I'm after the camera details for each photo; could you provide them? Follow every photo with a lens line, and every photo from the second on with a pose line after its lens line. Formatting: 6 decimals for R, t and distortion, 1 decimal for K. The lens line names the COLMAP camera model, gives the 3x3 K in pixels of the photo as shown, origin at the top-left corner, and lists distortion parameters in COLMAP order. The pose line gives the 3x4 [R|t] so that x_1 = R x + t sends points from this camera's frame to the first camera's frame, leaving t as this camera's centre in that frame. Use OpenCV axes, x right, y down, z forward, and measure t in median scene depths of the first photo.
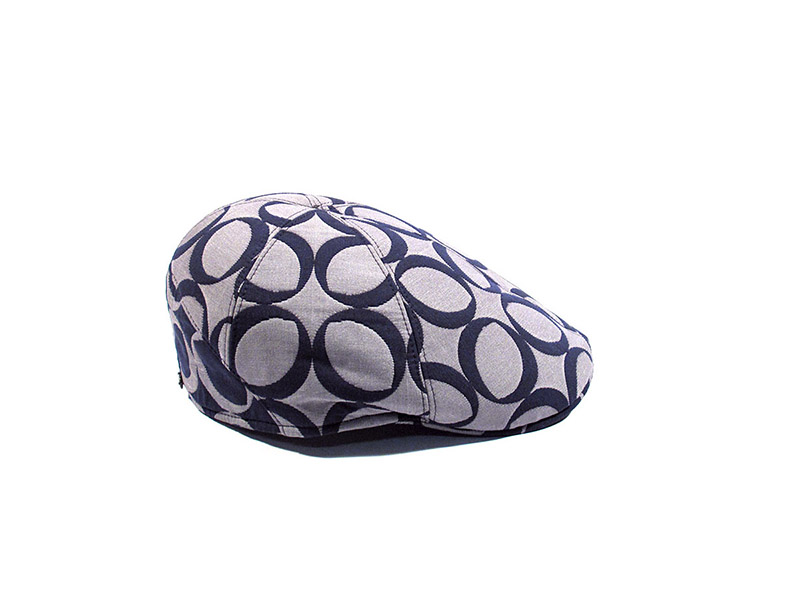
lens RADIAL K [[1010.6, 0, 400.0], [0, 1010.6, 300.0], [0, 0, 1]] dist [-0.175070, -0.003344]
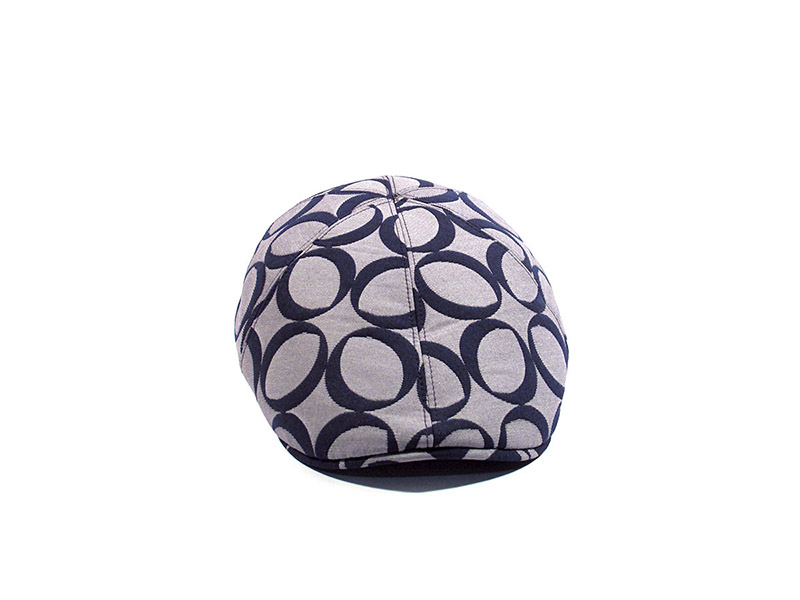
lens RADIAL K [[1010.6, 0, 400.0], [0, 1010.6, 300.0], [0, 0, 1]] dist [-0.175070, -0.003344]
pose [[0.102162, 0.311742, -0.944659, 1.050230], [-0.321523, 0.909005, 0.265204, -0.303121], [0.941375, 0.276635, 0.193098, 0.929130]]
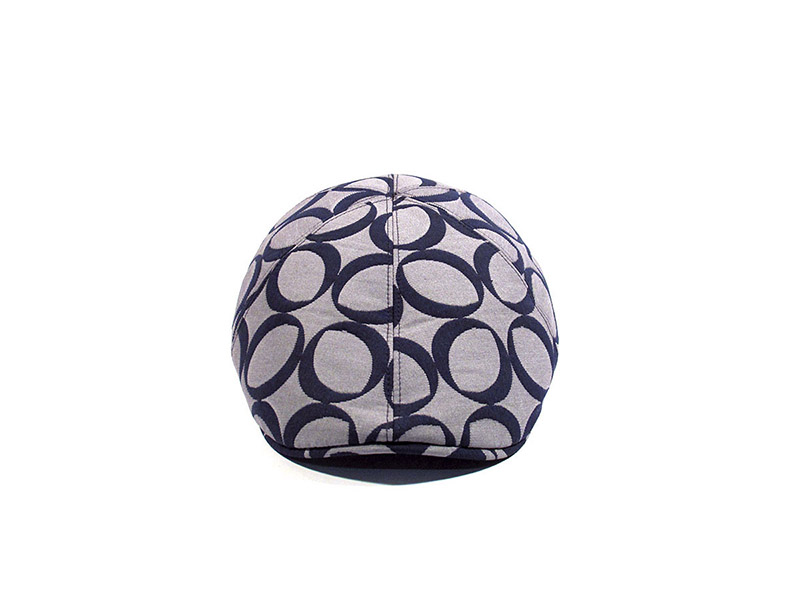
lens RADIAL K [[1010.6, 0, 400.0], [0, 1010.6, 300.0], [0, 0, 1]] dist [-0.175070, -0.003344]
pose [[-0.015409, 0.312772, -0.949703, 1.072581], [-0.324334, 0.896895, 0.300643, -0.347636], [0.945817, 0.312654, 0.087622, 1.056869]]
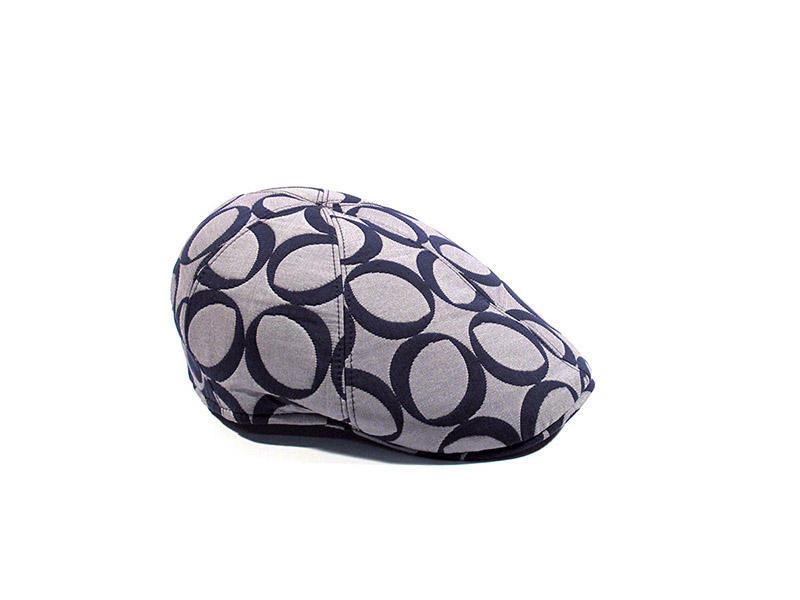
lens RADIAL K [[1010.6, 0, 400.0], [0, 1010.6, 300.0], [0, 0, 1]] dist [-0.175070, -0.003344]
pose [[0.915581, 0.126926, -0.381578, 0.434326], [-0.126615, 0.991610, 0.026037, -0.035939], [0.381682, 0.024474, 0.923970, 0.109838]]
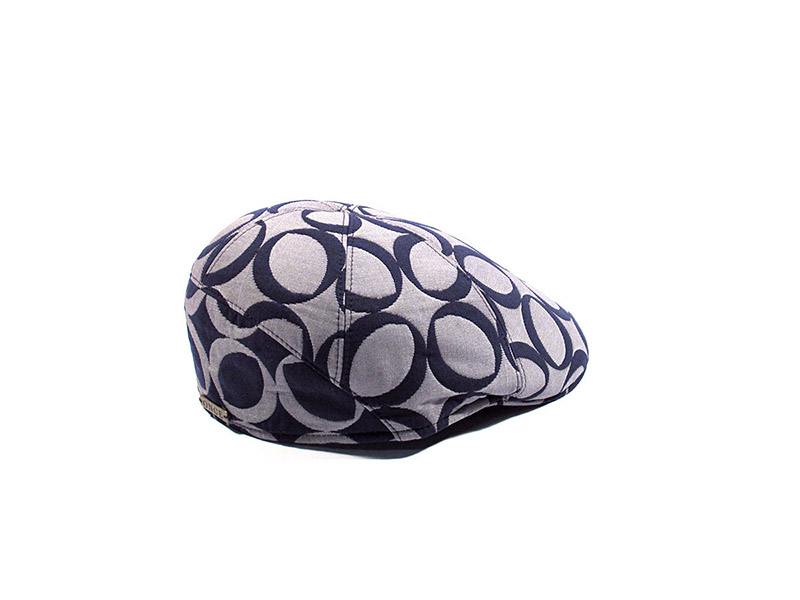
lens RADIAL K [[1010.6, 0, 400.0], [0, 1010.6, 300.0], [0, 0, 1]] dist [-0.175070, -0.003344]
pose [[0.879739, -0.152786, 0.450239, -0.545006], [0.147435, 0.987946, 0.047176, -0.049630], [-0.452020, 0.024878, 0.891661, 0.110317]]
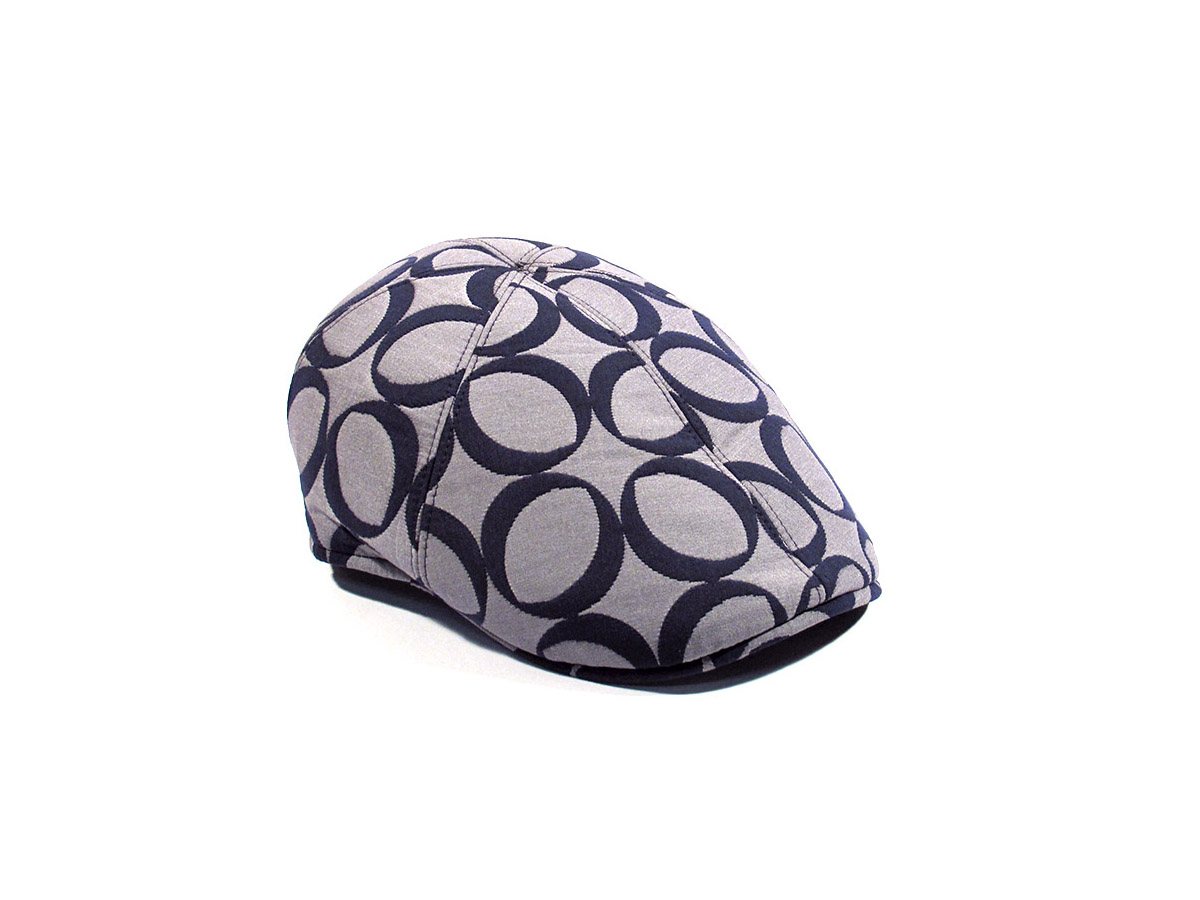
lens RADIAL K [[1516.0, 0, 600.0], [0, 1516.0, 450.0], [0, 0, 1]] dist [-0.175070, -0.003344]
pose [[0.642125, 0.256998, -0.722238, 0.805534], [-0.242886, 0.961798, 0.126297, -0.126458], [0.727105, 0.094323, 0.680016, 0.398046]]
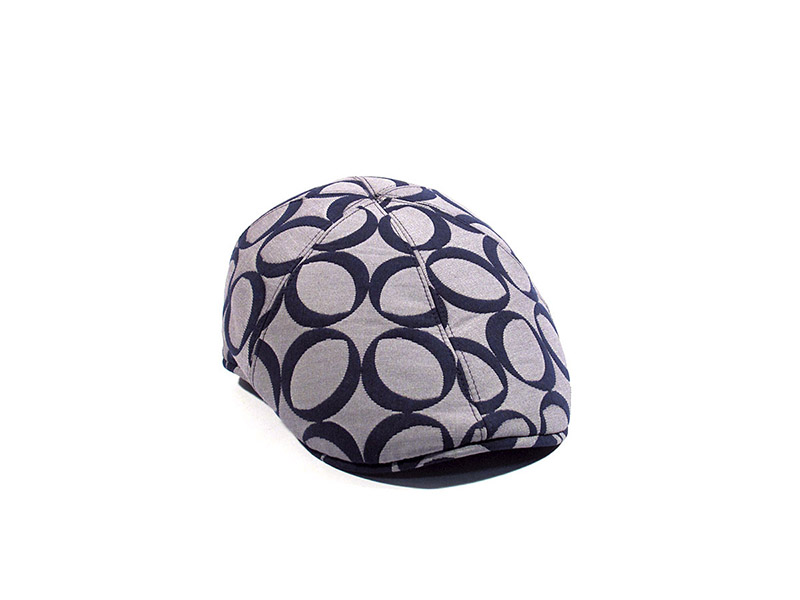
lens RADIAL K [[1010.6, 0, 400.0], [0, 1010.6, 300.0], [0, 0, 1]] dist [-0.175070, -0.003344]
pose [[0.332324, 0.296080, -0.895487, 0.998325], [-0.303897, 0.932427, 0.195515, -0.225676], [0.892865, 0.207161, 0.399846, 0.698387]]
